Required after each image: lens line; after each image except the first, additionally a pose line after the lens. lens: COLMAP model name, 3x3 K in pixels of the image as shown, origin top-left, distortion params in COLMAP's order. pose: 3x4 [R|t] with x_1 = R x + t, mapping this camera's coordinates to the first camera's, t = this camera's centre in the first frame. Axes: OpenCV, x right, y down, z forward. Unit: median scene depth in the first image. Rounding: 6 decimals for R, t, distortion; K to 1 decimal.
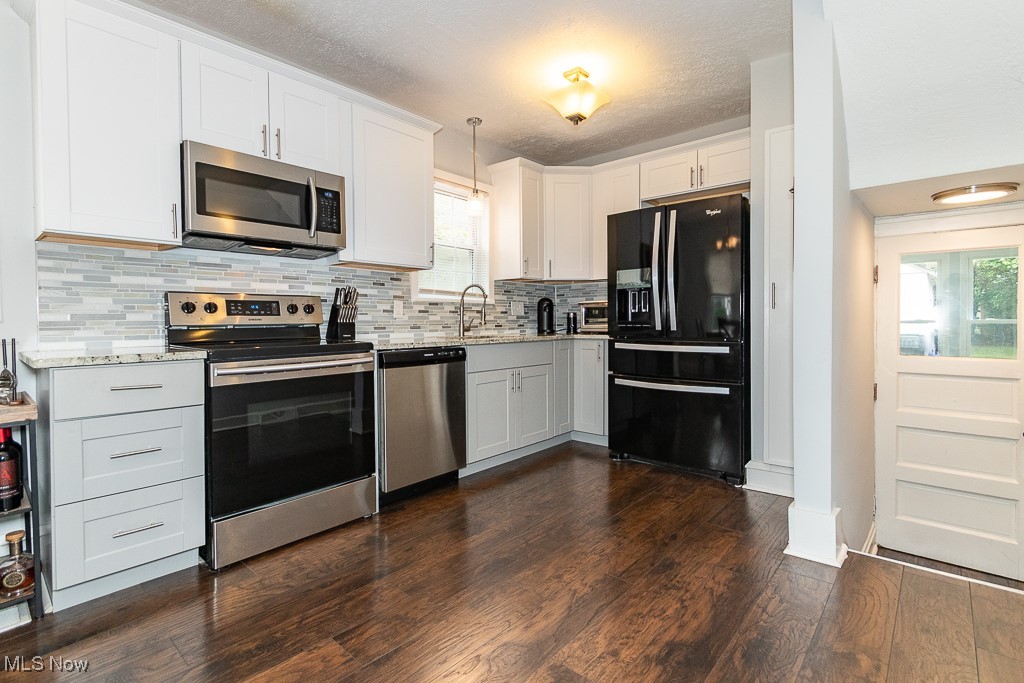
lens RADIAL K [[485.0, 0, 512.8], [0, 485.0, 329.7], [0, 0, 1]] dist [0.011218, -0.004708]
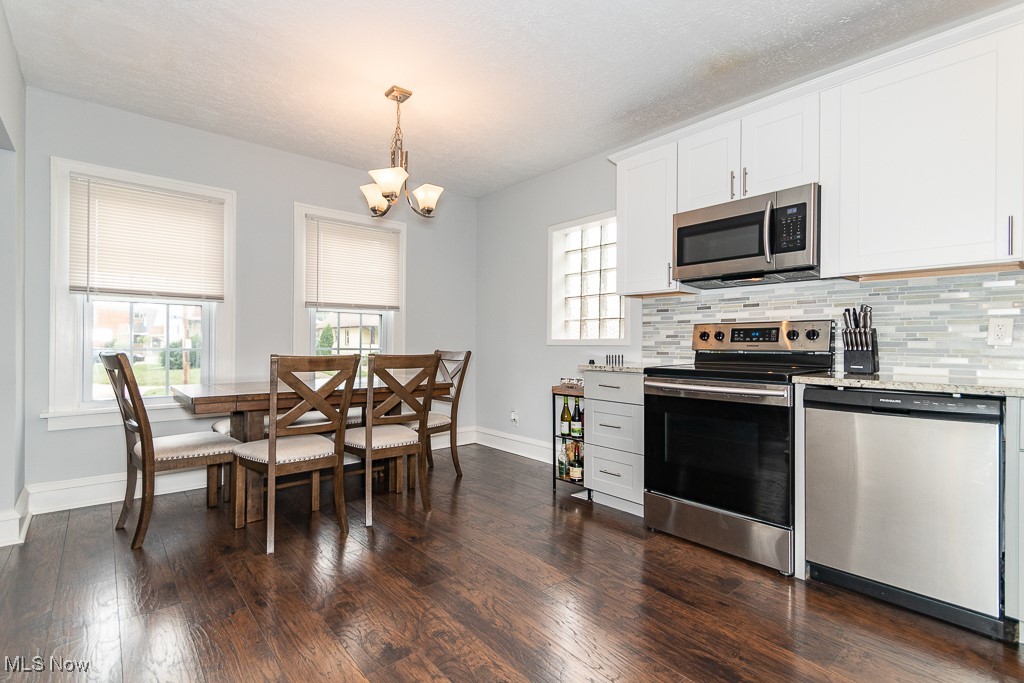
lens RADIAL K [[485.0, 0, 503.9], [0, 485.0, 344.3], [0, 0, 1]] dist [0.011218, -0.004708]
pose [[-0.152623, 0.003521, -0.988278, 0.610466], [-0.027494, 0.999591, 0.007807, -0.016967], [0.987902, 0.028363, -0.152464, 0.603304]]
